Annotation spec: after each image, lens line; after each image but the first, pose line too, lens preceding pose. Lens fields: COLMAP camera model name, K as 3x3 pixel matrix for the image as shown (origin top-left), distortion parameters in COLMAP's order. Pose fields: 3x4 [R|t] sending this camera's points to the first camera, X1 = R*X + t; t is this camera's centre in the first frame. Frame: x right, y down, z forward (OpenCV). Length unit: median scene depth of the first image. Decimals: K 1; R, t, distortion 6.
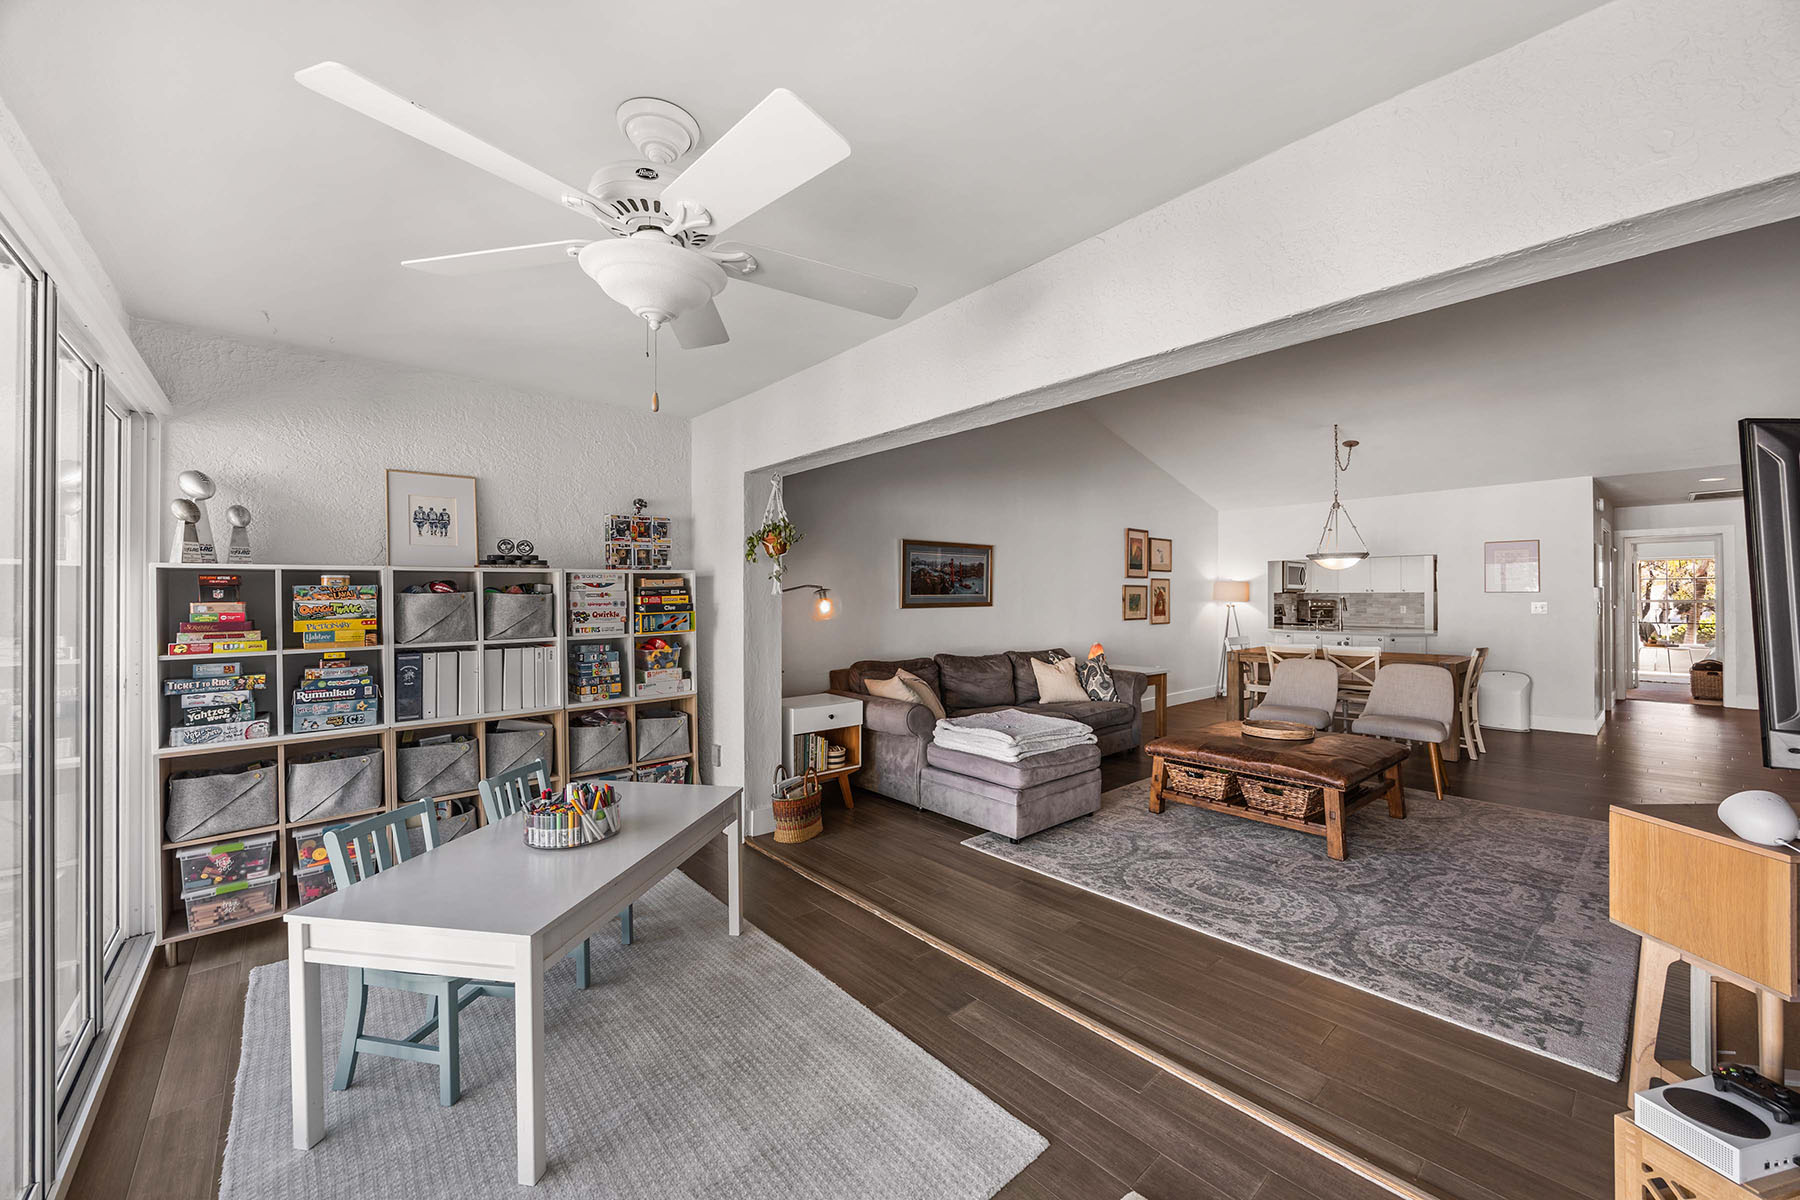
lens RADIAL K [[683.8, 0, 905.8], [0, 683.8, 595.9], [0, 0, 1]] dist [-0.004796, 0.000819]
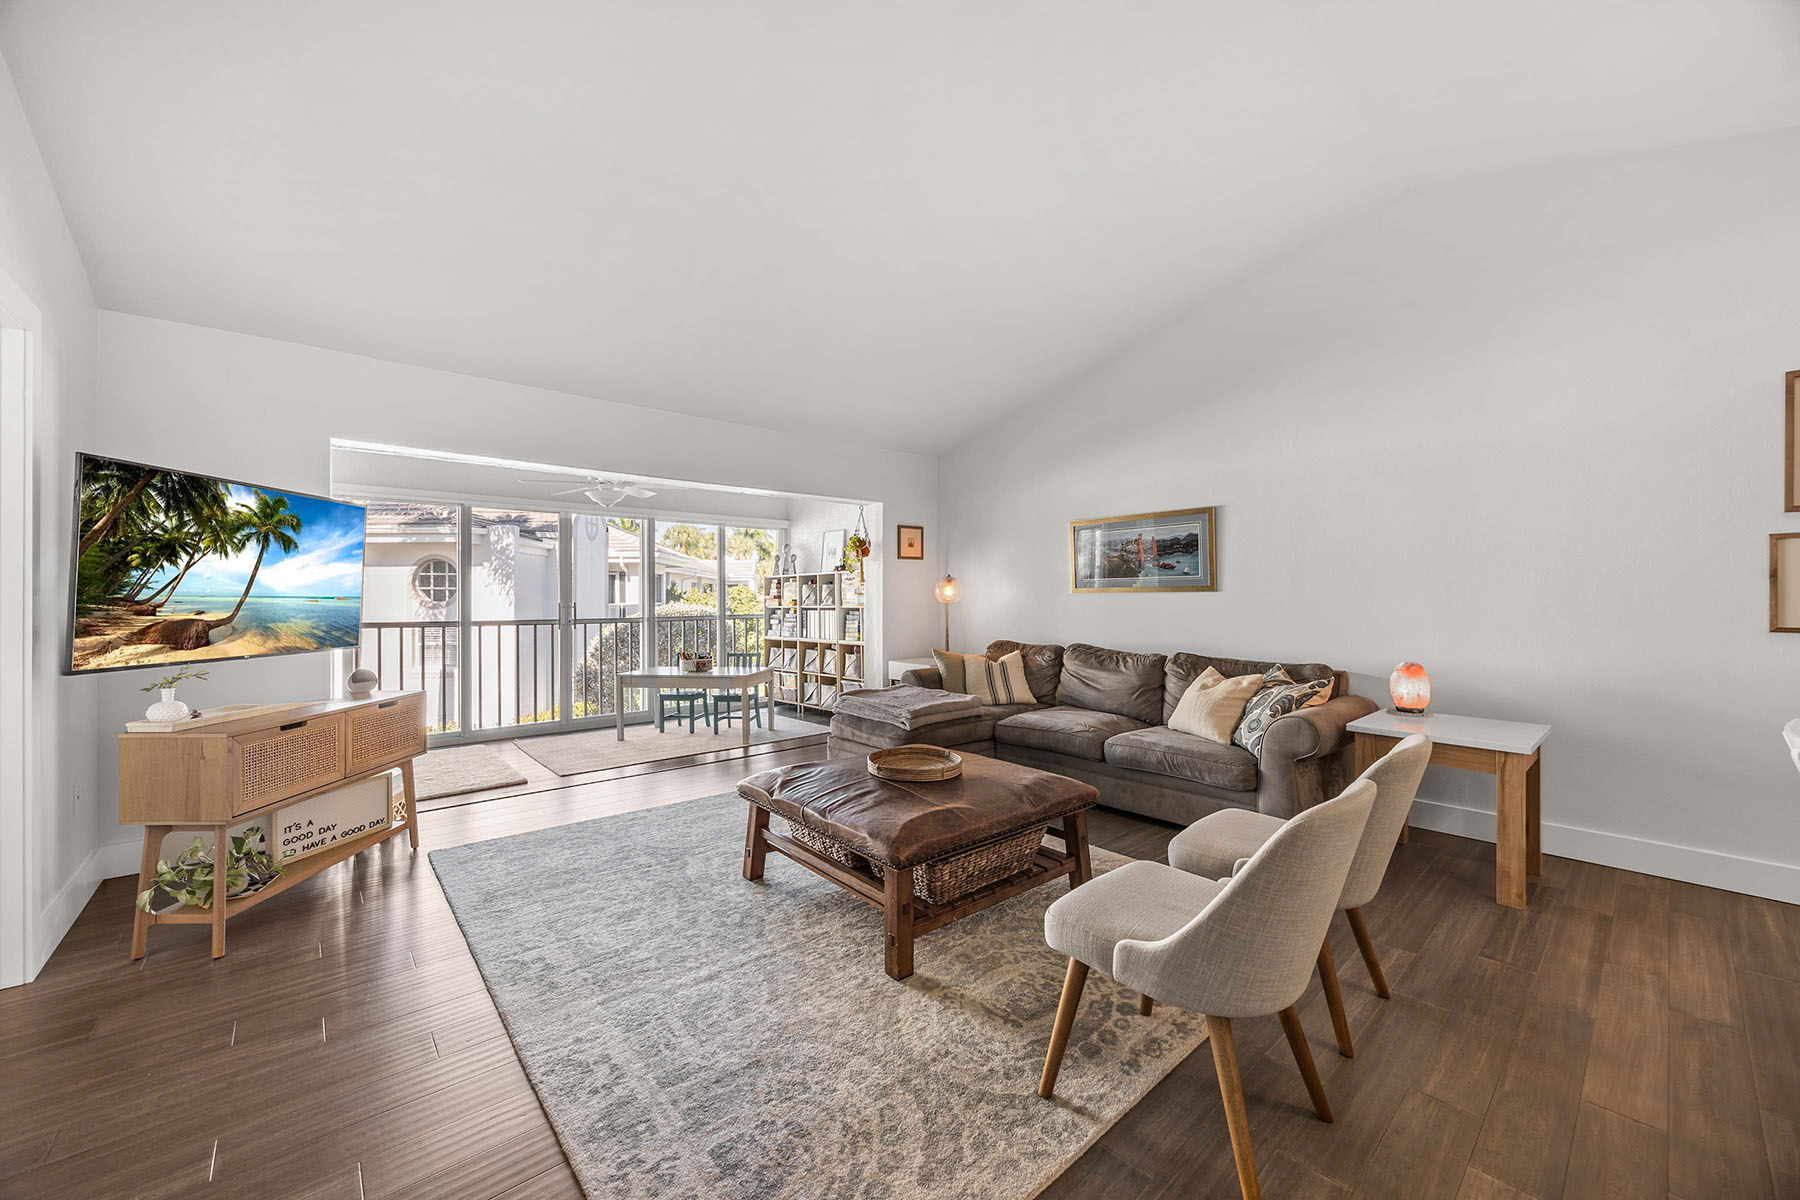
lens RADIAL K [[683.8, 0, 892.9], [0, 683.8, 591.8], [0, 0, 1]] dist [-0.004796, 0.000819]
pose [[-0.008409, -0.002817, -0.999961, 1.473335], [0.007373, 0.999969, -0.002879, 0.026164], [0.999937, -0.007397, -0.008388, 1.166952]]
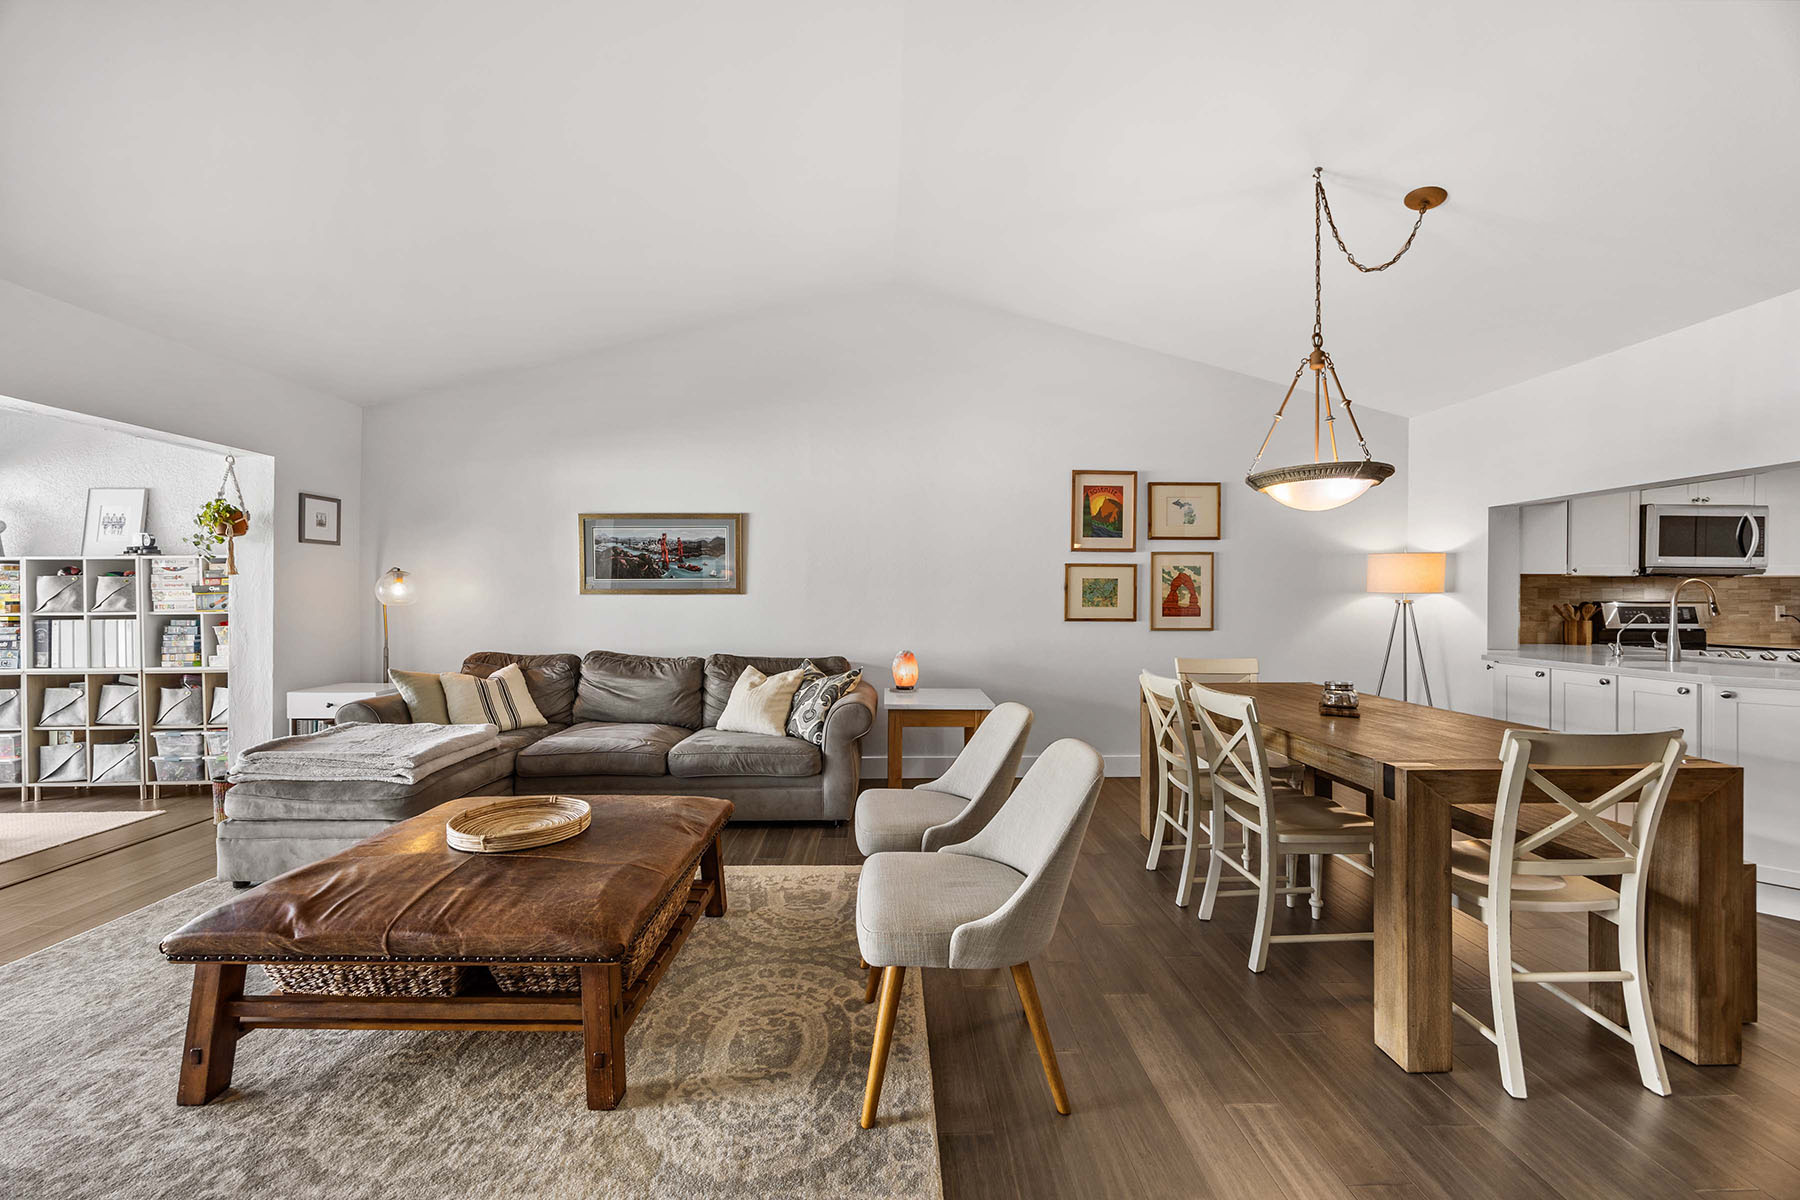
lens RADIAL K [[683.8, 0, 896.3], [0, 683.8, 598.2], [0, 0, 1]] dist [-0.004796, 0.000819]
pose [[0.763292, 0.005785, -0.646027, 1.298664], [-0.002311, 0.999978, 0.006223, 0.025003], [0.646049, -0.003257, 0.763289, 0.933815]]
